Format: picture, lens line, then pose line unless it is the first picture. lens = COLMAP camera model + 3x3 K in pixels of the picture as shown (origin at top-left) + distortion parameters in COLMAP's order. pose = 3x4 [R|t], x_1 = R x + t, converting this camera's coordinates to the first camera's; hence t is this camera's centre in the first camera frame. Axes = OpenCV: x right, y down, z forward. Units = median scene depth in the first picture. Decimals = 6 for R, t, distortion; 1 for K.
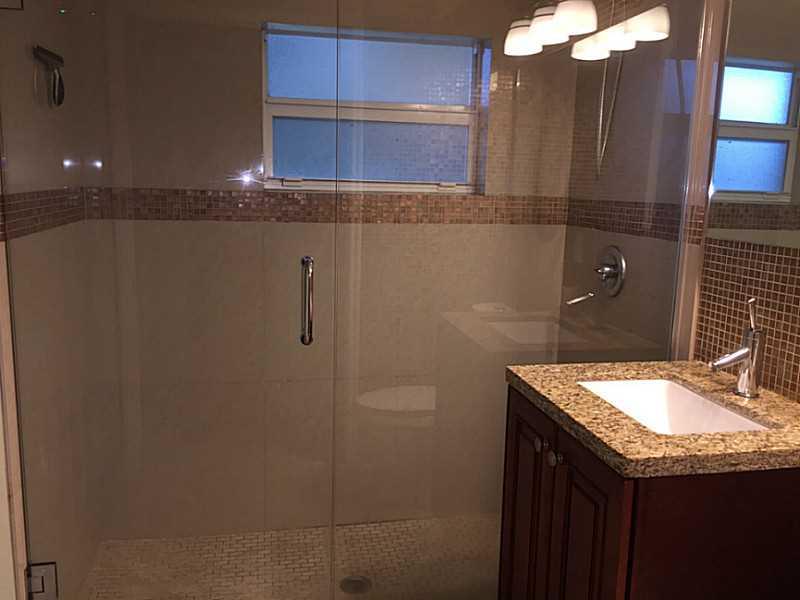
lens RADIAL K [[681.1, 0, 400.8], [0, 681.1, 299.0], [0, 0, 1]] dist [0.083097, -0.106733]
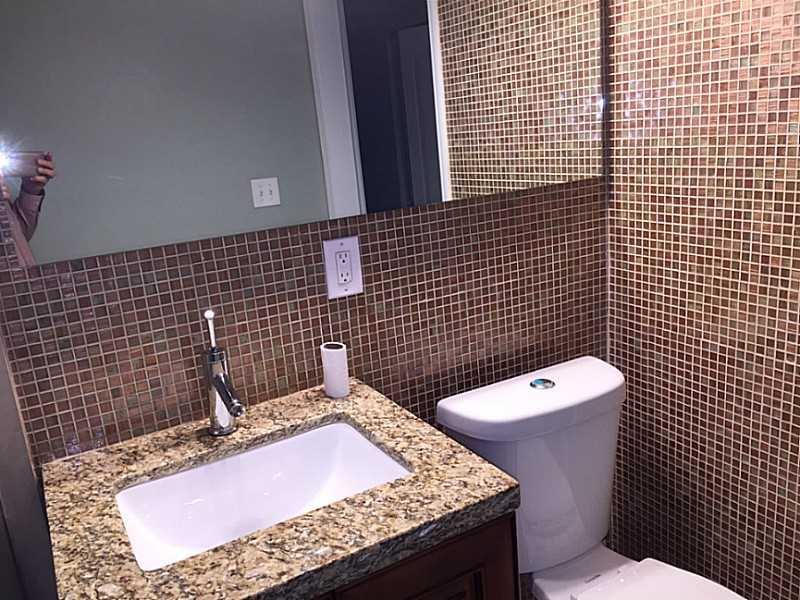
lens RADIAL K [[681.1, 0, 401.3], [0, 681.1, 300.9], [0, 0, 1]] dist [0.083097, -0.106733]
pose [[-0.310435, -0.237225, 0.920519, -0.263179], [0.243145, 0.916332, 0.318144, -0.210662], [-0.918973, 0.322582, -0.226781, 1.025828]]
